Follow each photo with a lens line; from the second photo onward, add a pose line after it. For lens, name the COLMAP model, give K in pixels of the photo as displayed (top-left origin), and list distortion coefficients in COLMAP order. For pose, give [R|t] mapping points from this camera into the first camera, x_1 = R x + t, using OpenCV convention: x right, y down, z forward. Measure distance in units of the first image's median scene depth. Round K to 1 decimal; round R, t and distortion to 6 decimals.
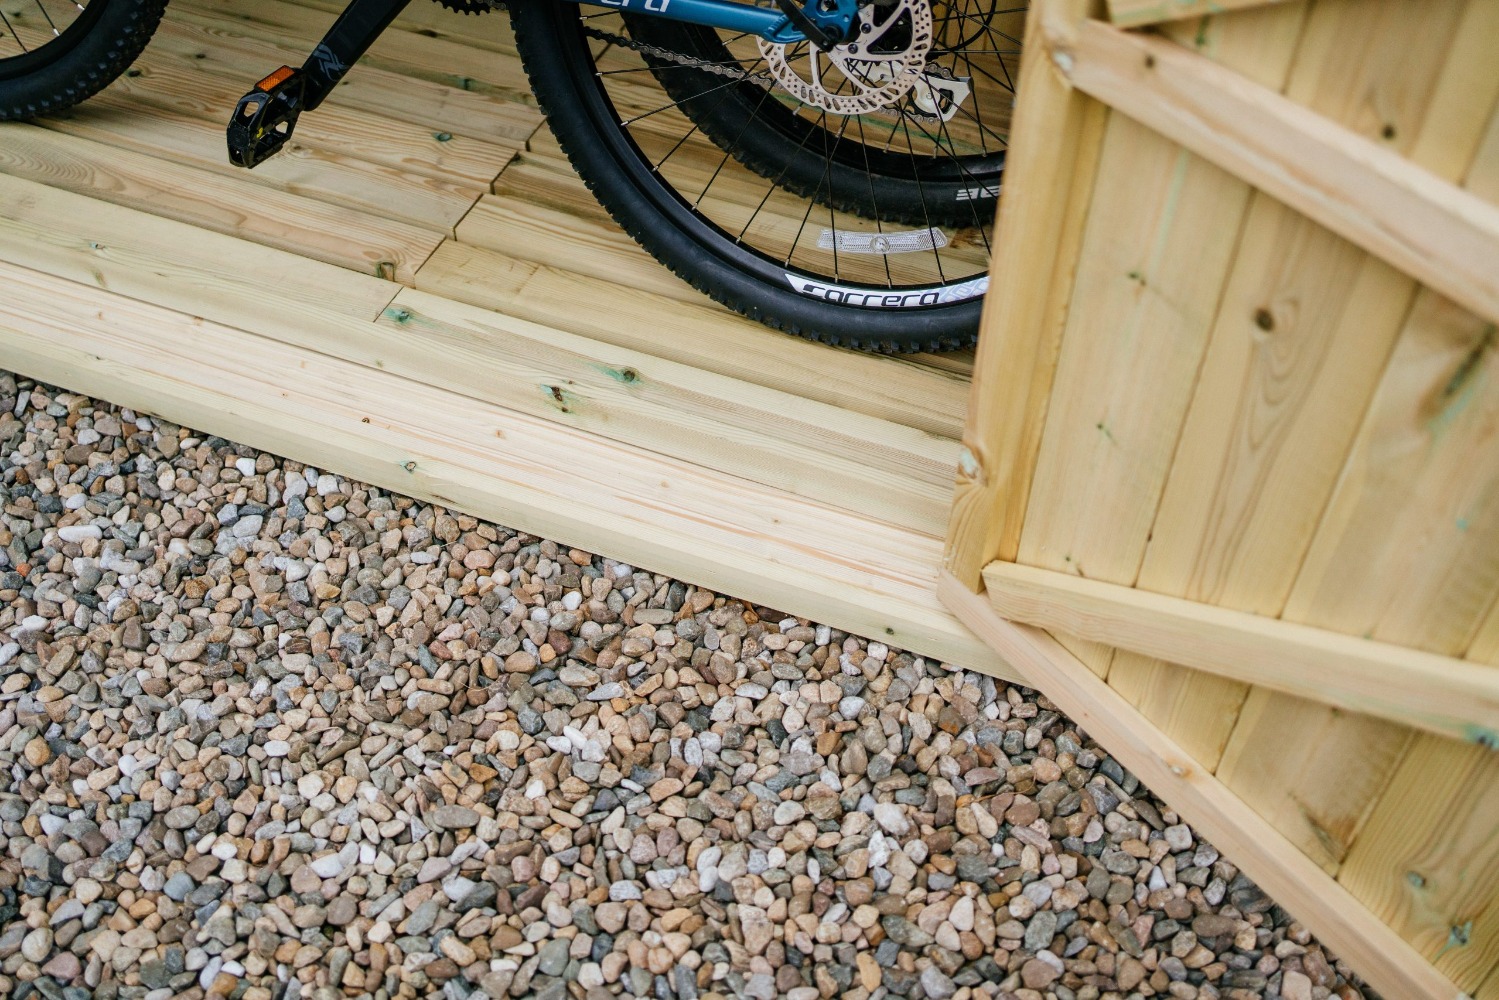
lens RADIAL K [[1527.9, 0, 742.4], [0, 1527.9, 504.1], [0, 0, 1]] dist [0.006834, 0.000000]
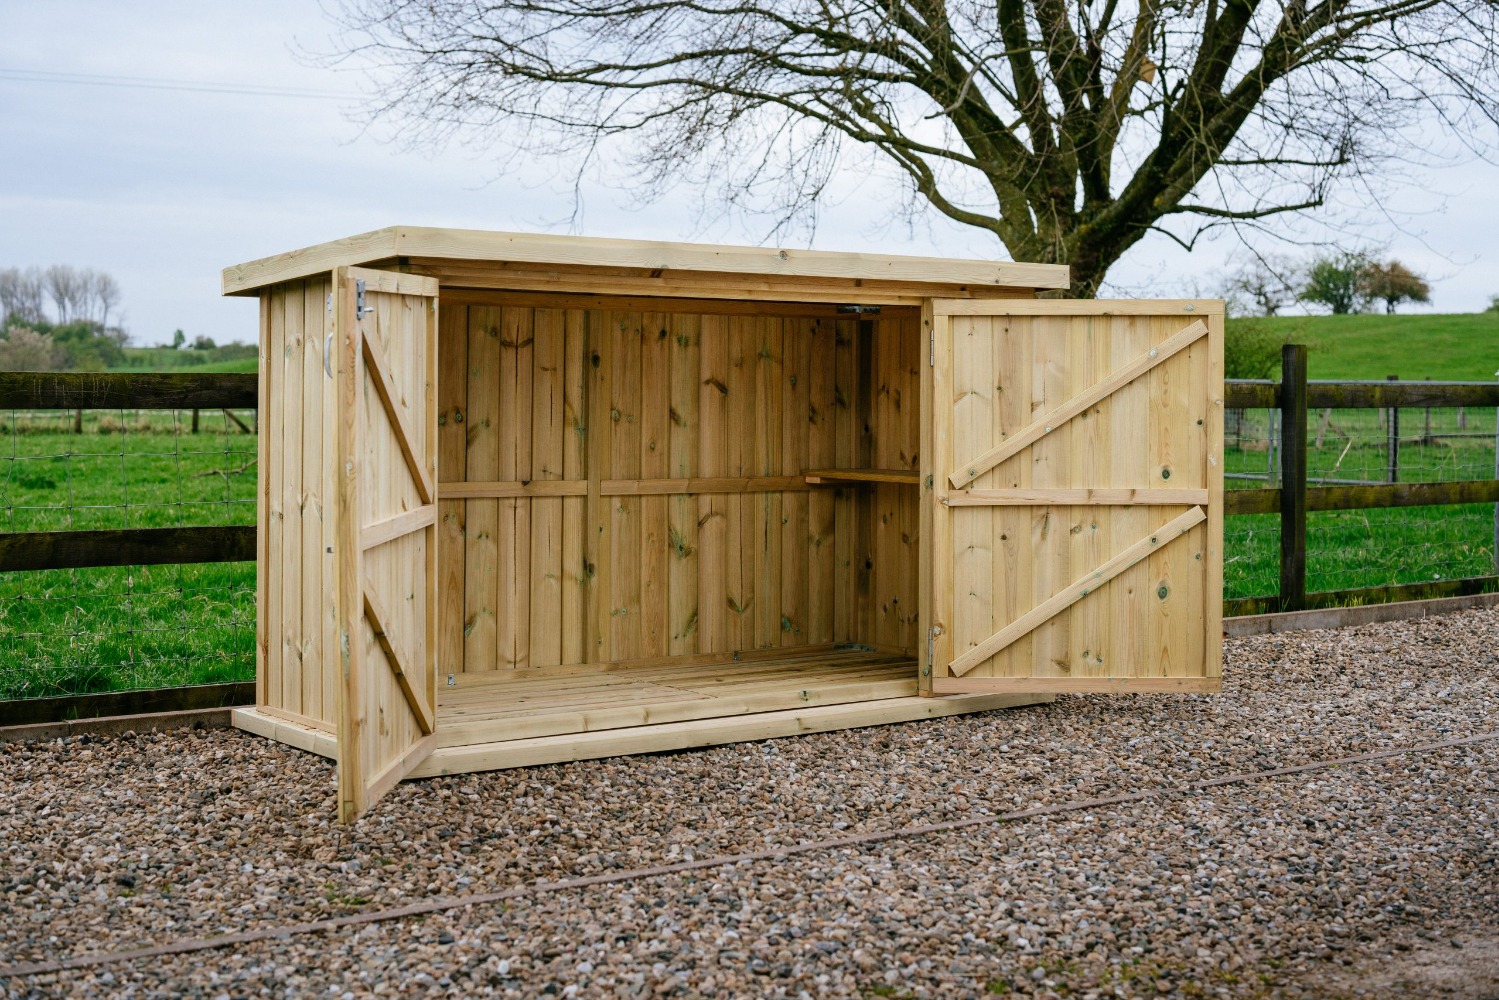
lens RADIAL K [[2240.7, 0, 756.8], [0, 2240.7, 506.8], [0, 0, 1]] dist [-0.071253, 0.000000]
pose [[0.510103, -0.060722, 0.857967, -4.277724], [0.632531, 0.702421, -0.326357, 1.134839], [-0.582837, 0.709167, 0.396716, -0.975948]]
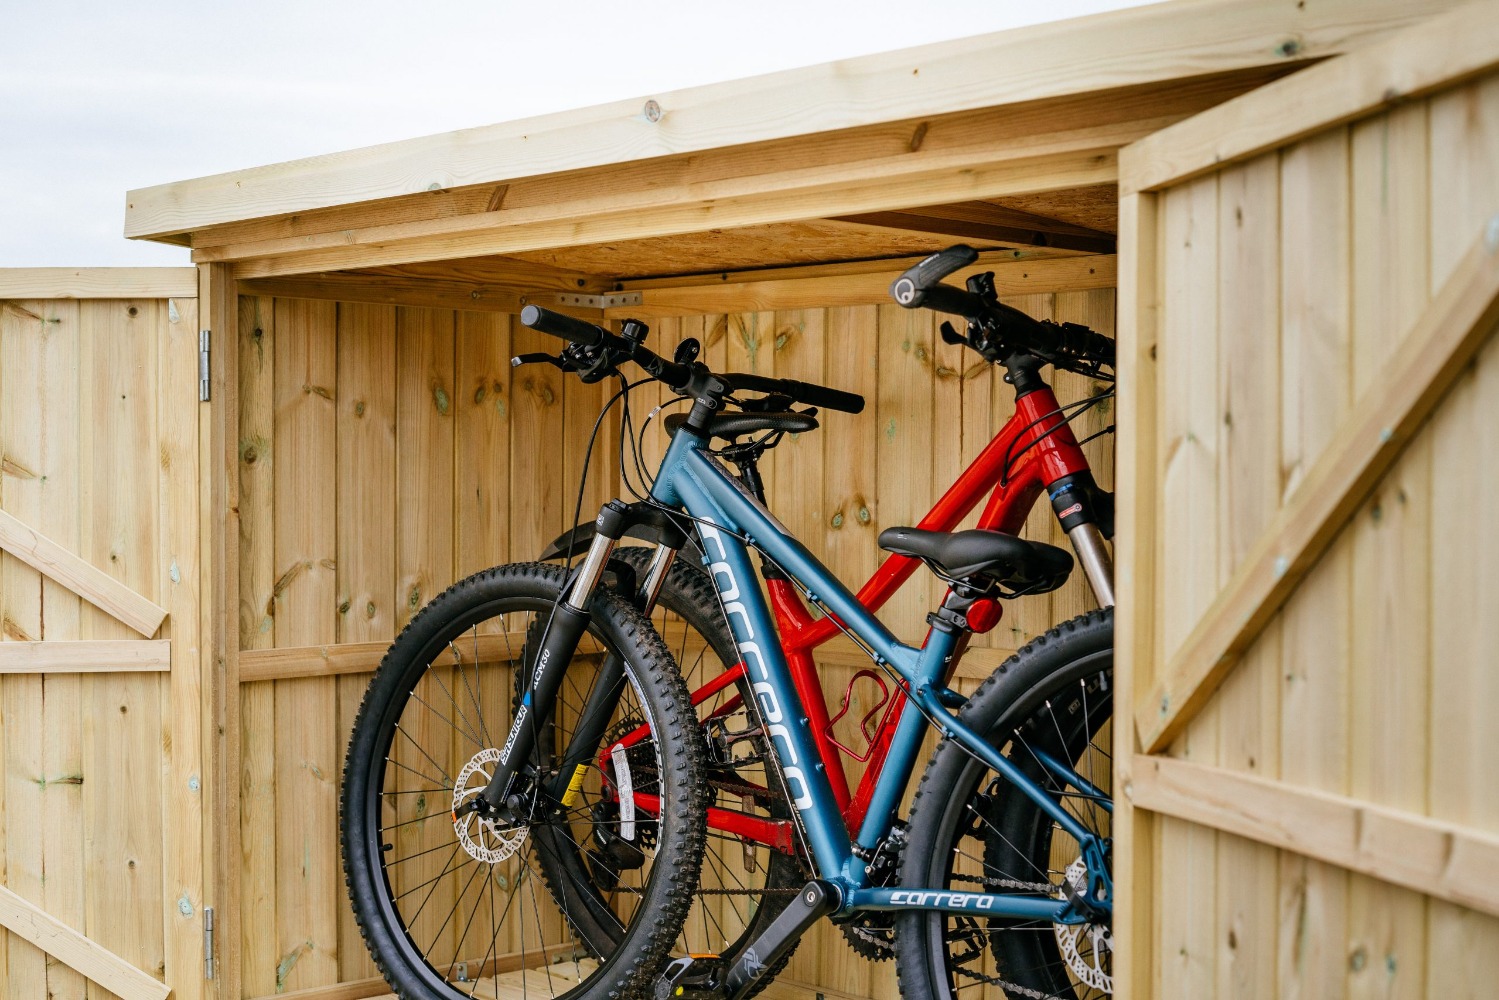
lens RADIAL K [[2240.7, 0, 747.4], [0, 2240.7, 496.7], [0, 0, 1]] dist [-0.071253, 0.000000]
pose [[0.904876, -0.007910, -0.425602, 0.569053], [-0.309476, 0.674270, -0.670510, 0.763810], [0.292275, 0.738442, 0.607683, -0.435737]]
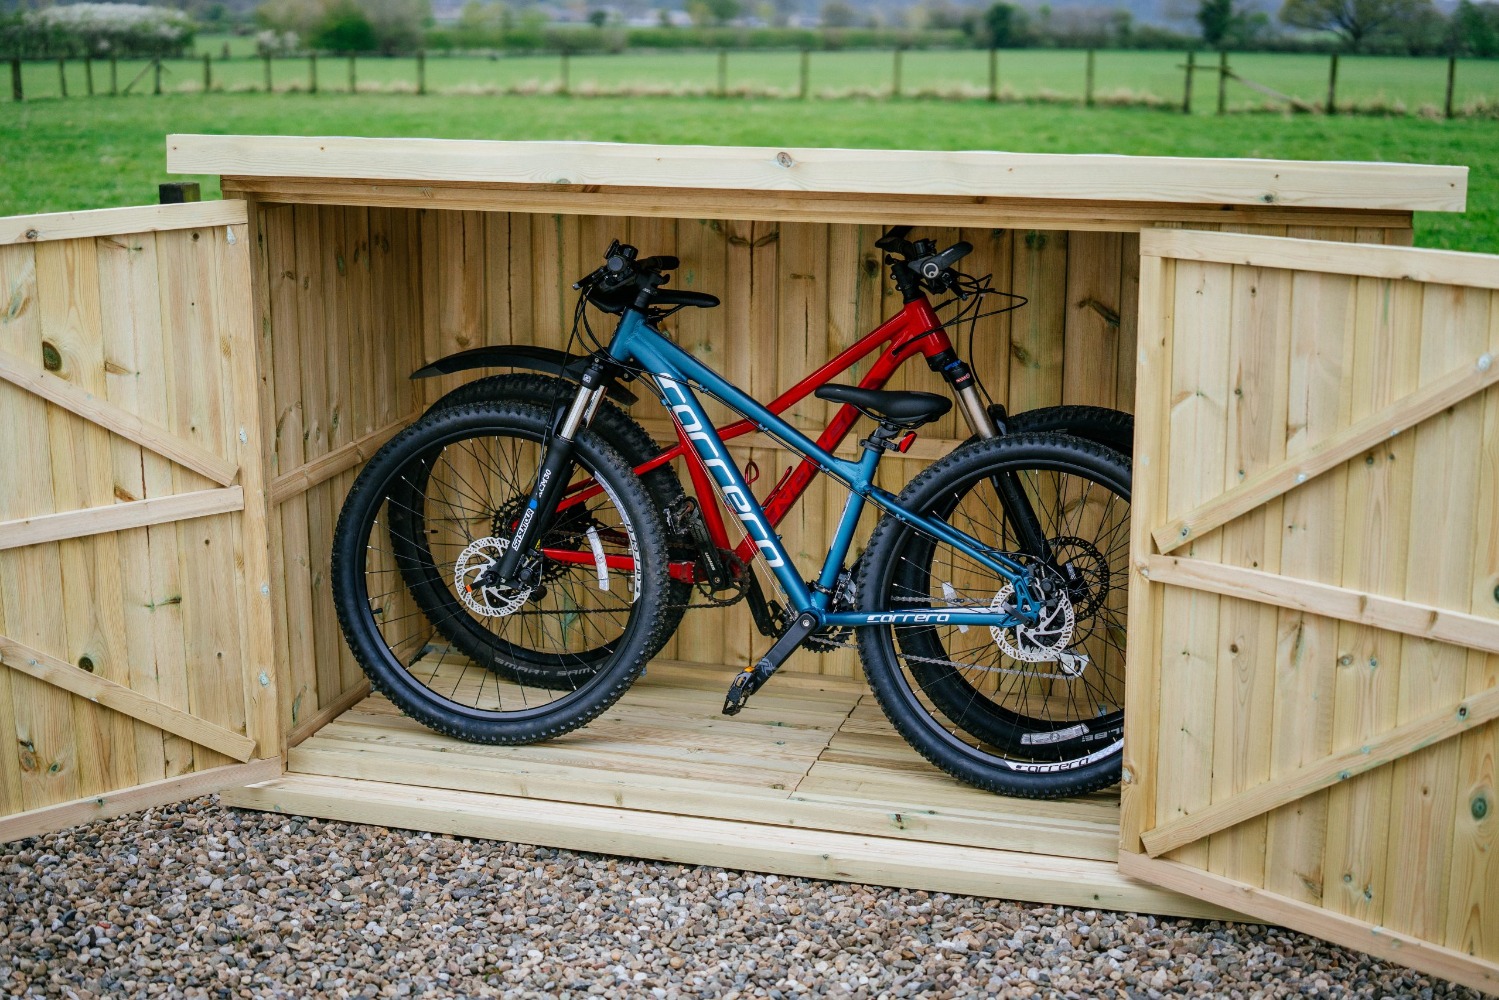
lens RADIAL K [[2240.7, 0, 740.0], [0, 2240.7, 506.4], [0, 0, 1]] dist [-0.071253, 0.000000]
pose [[0.995027, -0.034937, 0.093283, -0.641945], [0.081327, 0.825671, -0.558260, 1.302507], [-0.057517, 0.563070, 0.824405, -1.696815]]
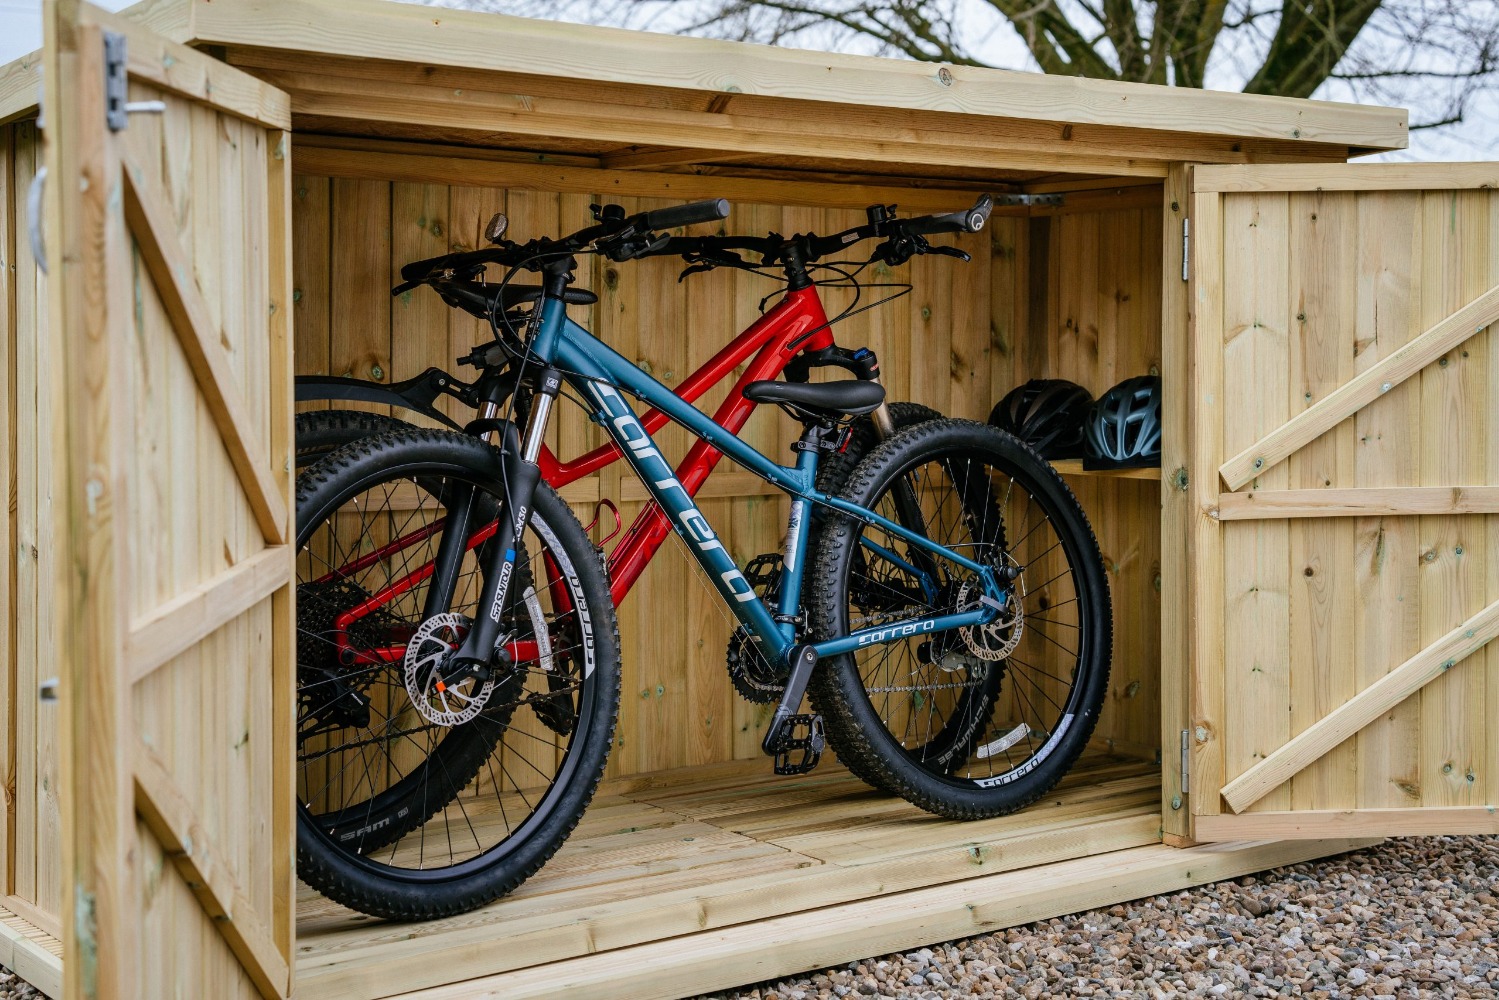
lens RADIAL K [[2126.5, 0, 748.3], [0, 2126.5, 446.0], [0, 0, 1]] dist [0.081710, 0.000000]
pose [[0.522238, -0.057819, 0.850838, -2.484260], [0.632373, 0.695637, -0.340873, 0.285449], [-0.572165, 0.716063, 0.399851, -0.093125]]
